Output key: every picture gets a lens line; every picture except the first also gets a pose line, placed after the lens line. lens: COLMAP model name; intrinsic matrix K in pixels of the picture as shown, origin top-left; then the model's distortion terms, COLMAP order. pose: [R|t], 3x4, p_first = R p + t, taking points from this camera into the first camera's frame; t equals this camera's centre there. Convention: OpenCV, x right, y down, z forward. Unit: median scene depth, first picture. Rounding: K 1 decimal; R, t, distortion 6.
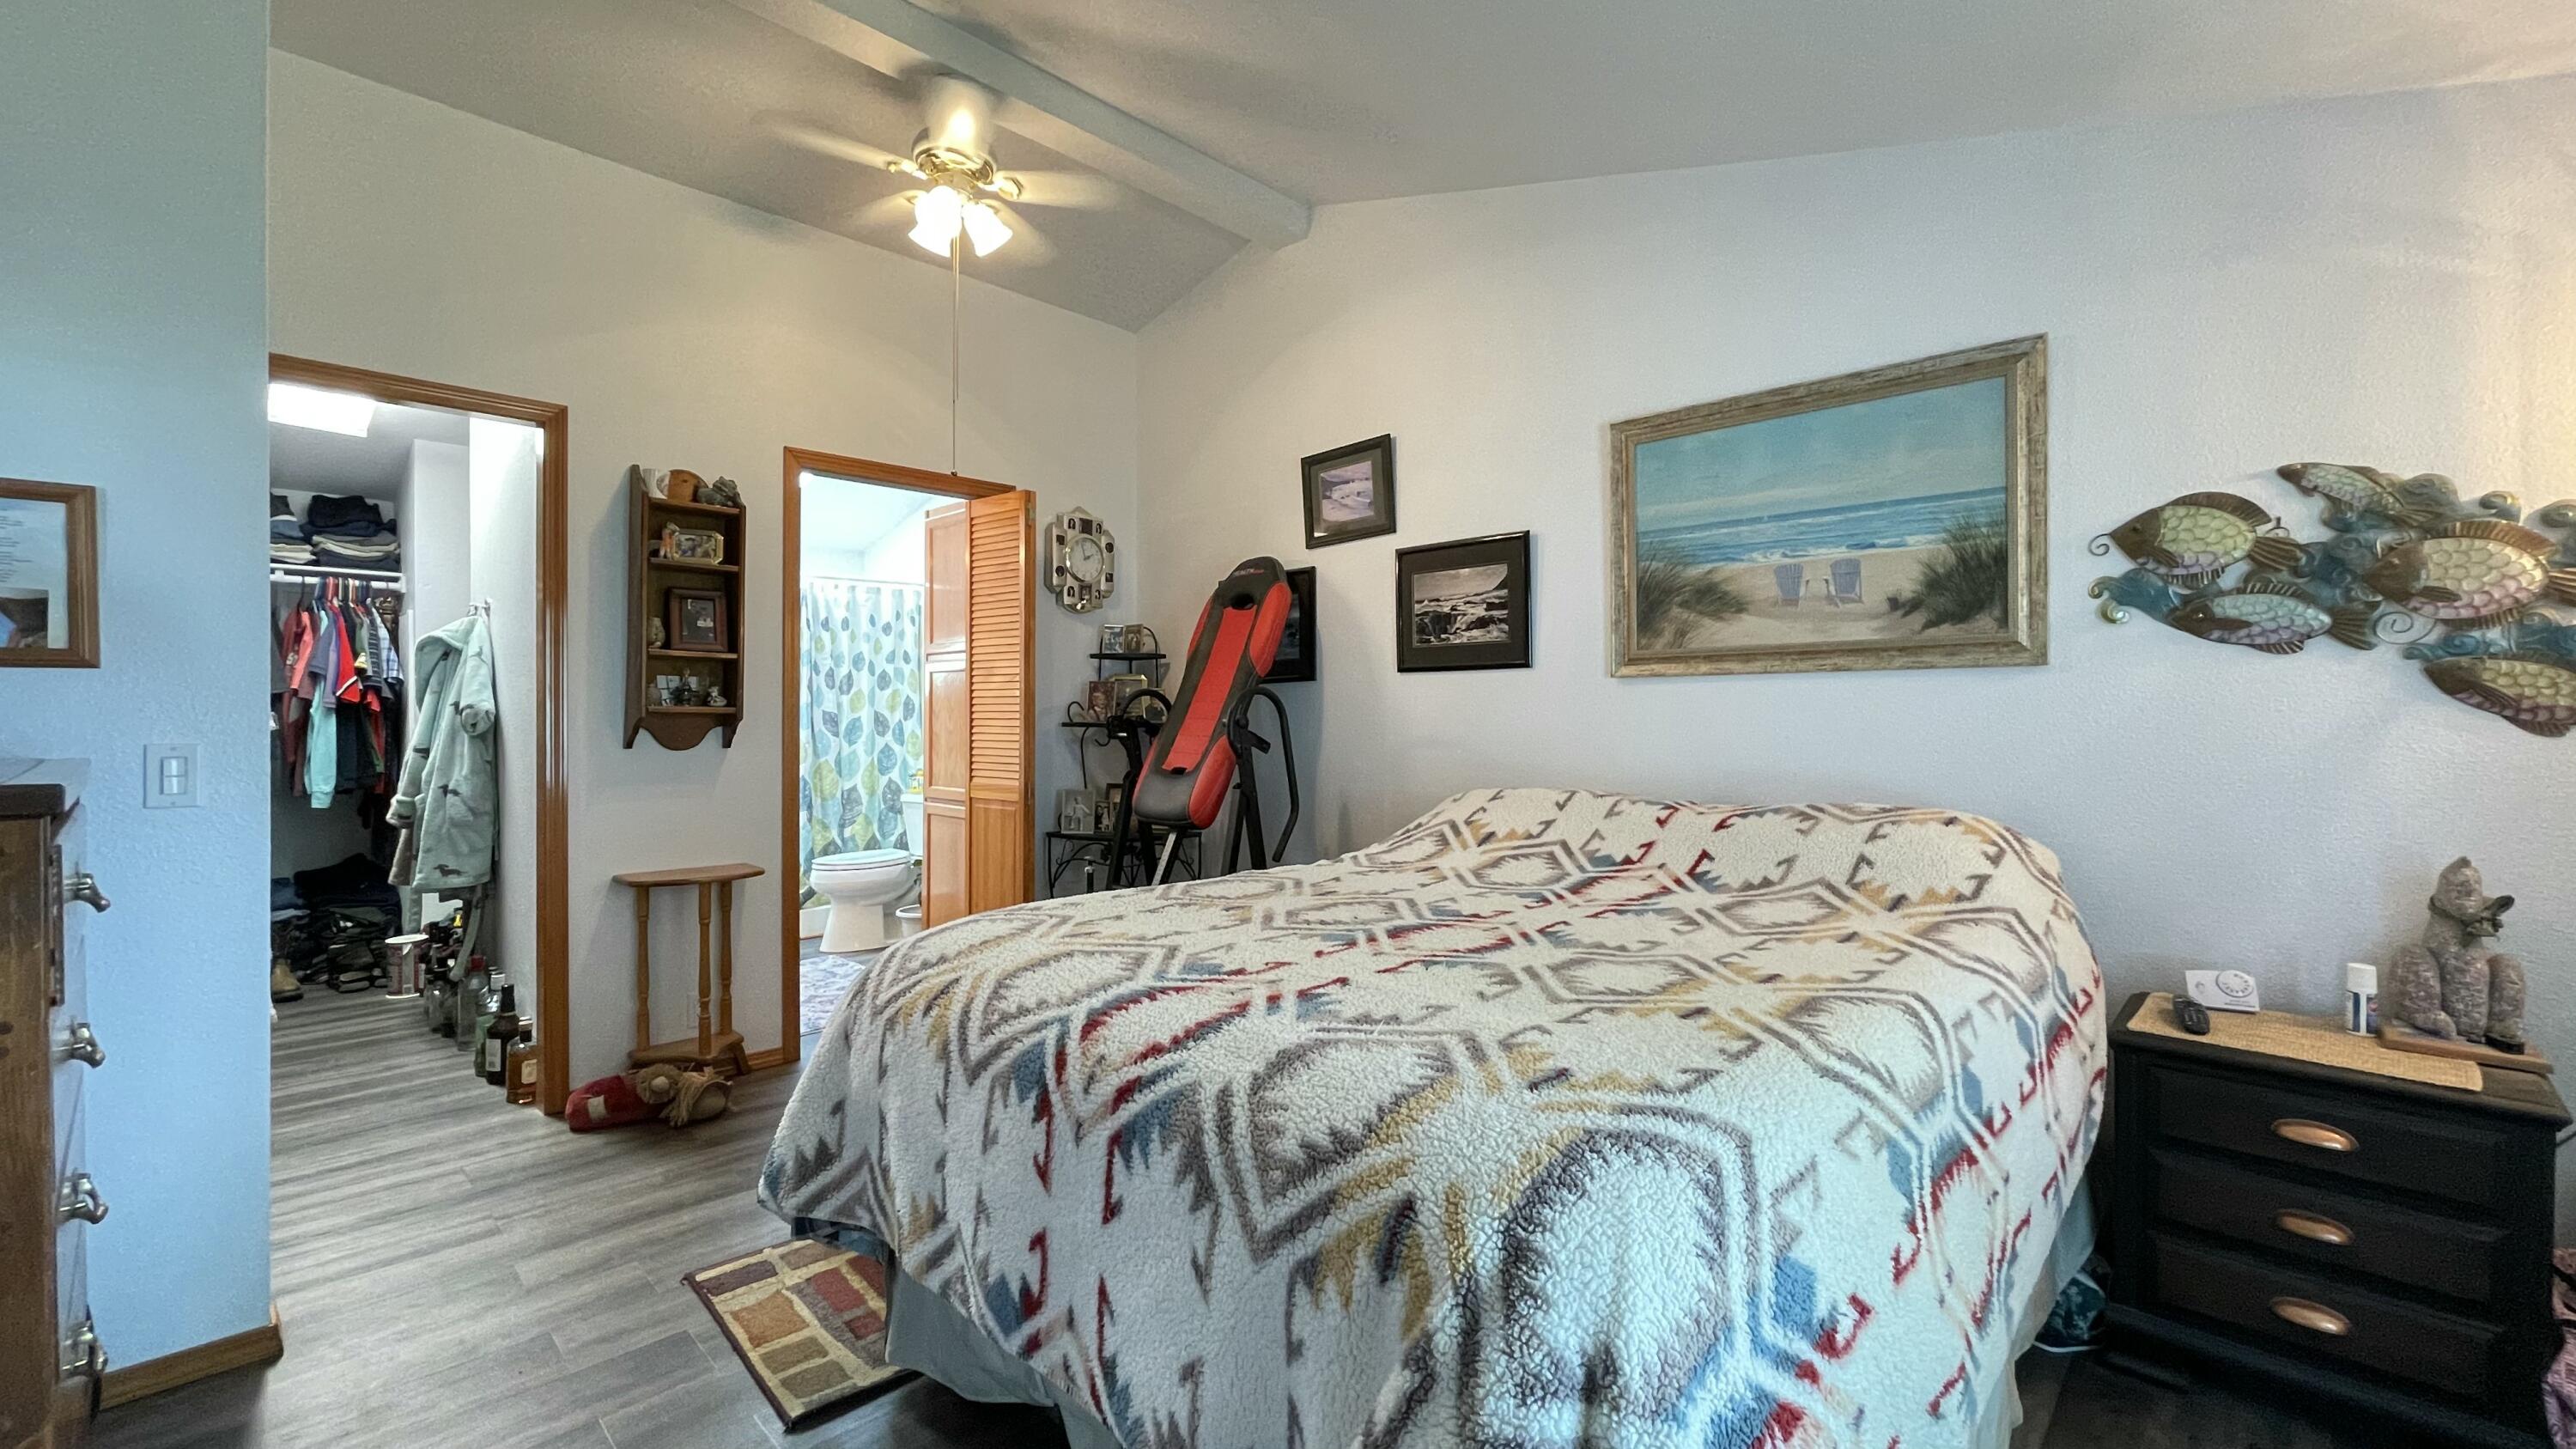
lens RADIAL K [[1007.5, 0, 1293.0], [0, 1007.5, 703.6], [0, 0, 1]] dist [-0.001755, -0.000241]
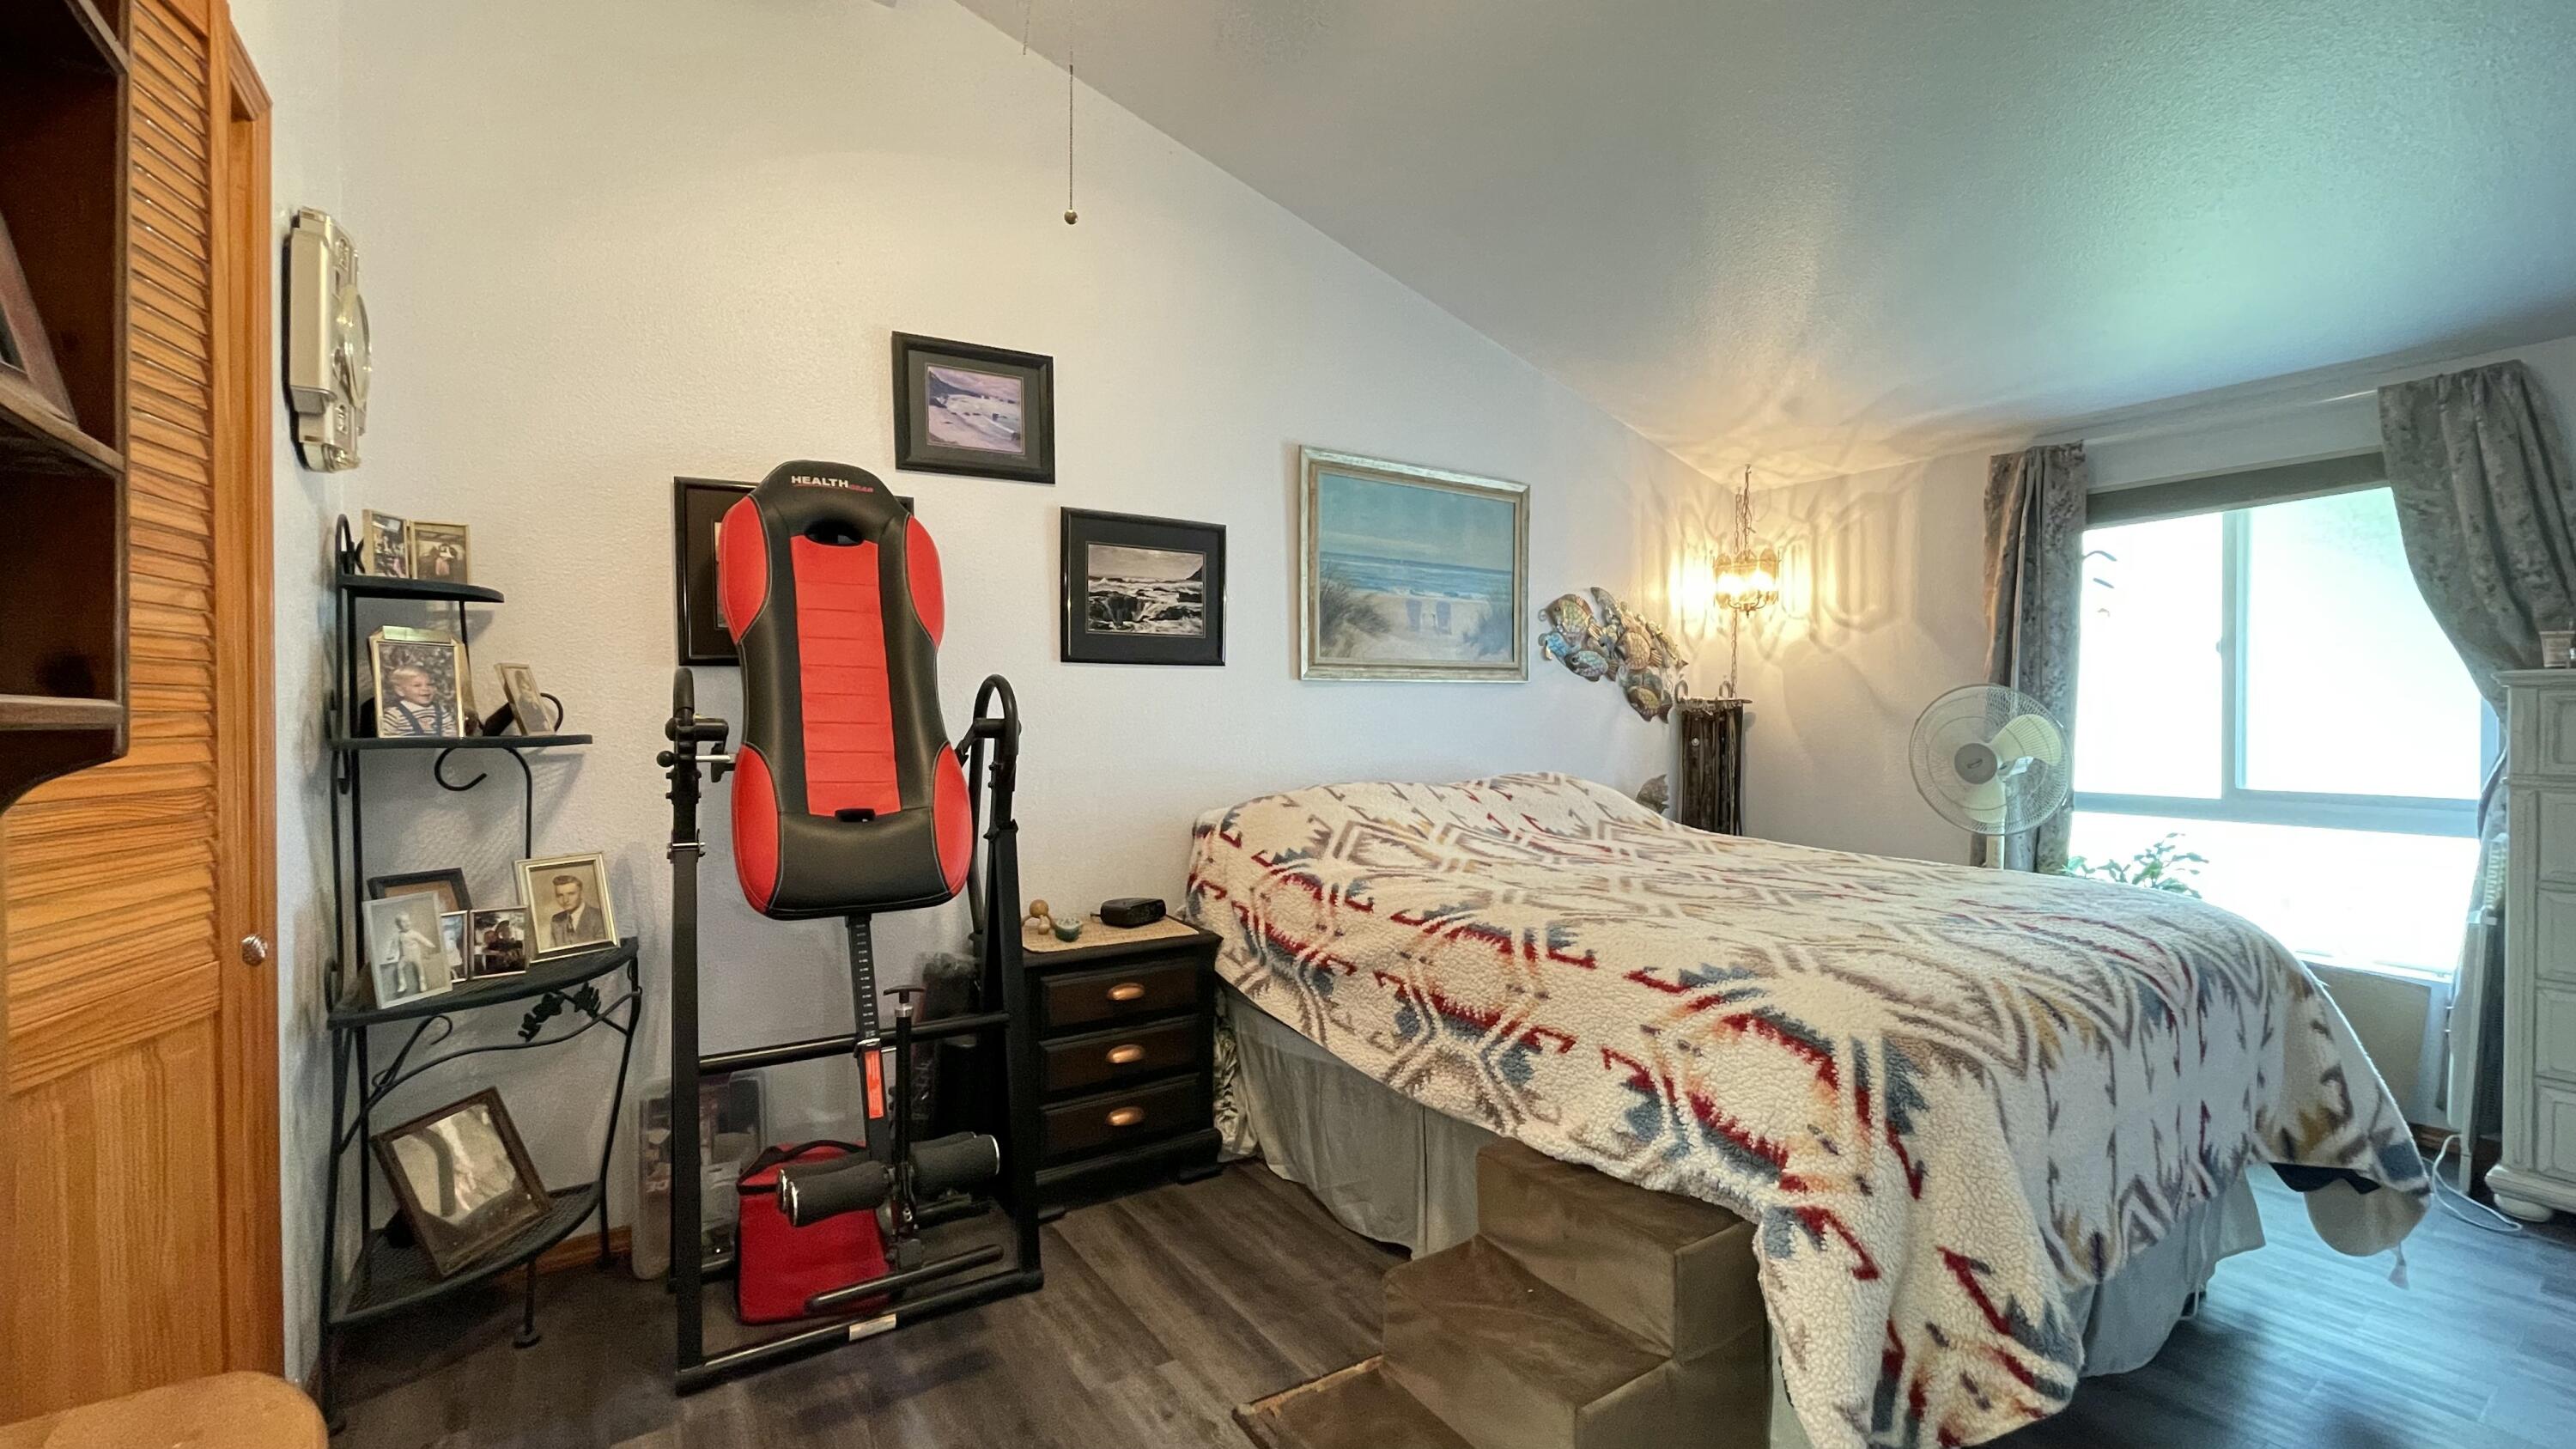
lens RADIAL K [[1044.5, 0, 1269.4], [0, 1044.5, 725.1], [0, 0, 1]] dist [-0.000509, -0.000160]
pose [[0.217308, -0.011135, 0.976040, -0.731750], [-0.004177, 0.999915, 0.012337, 0.008638], [-0.976094, -0.006758, 0.217243, 0.724647]]
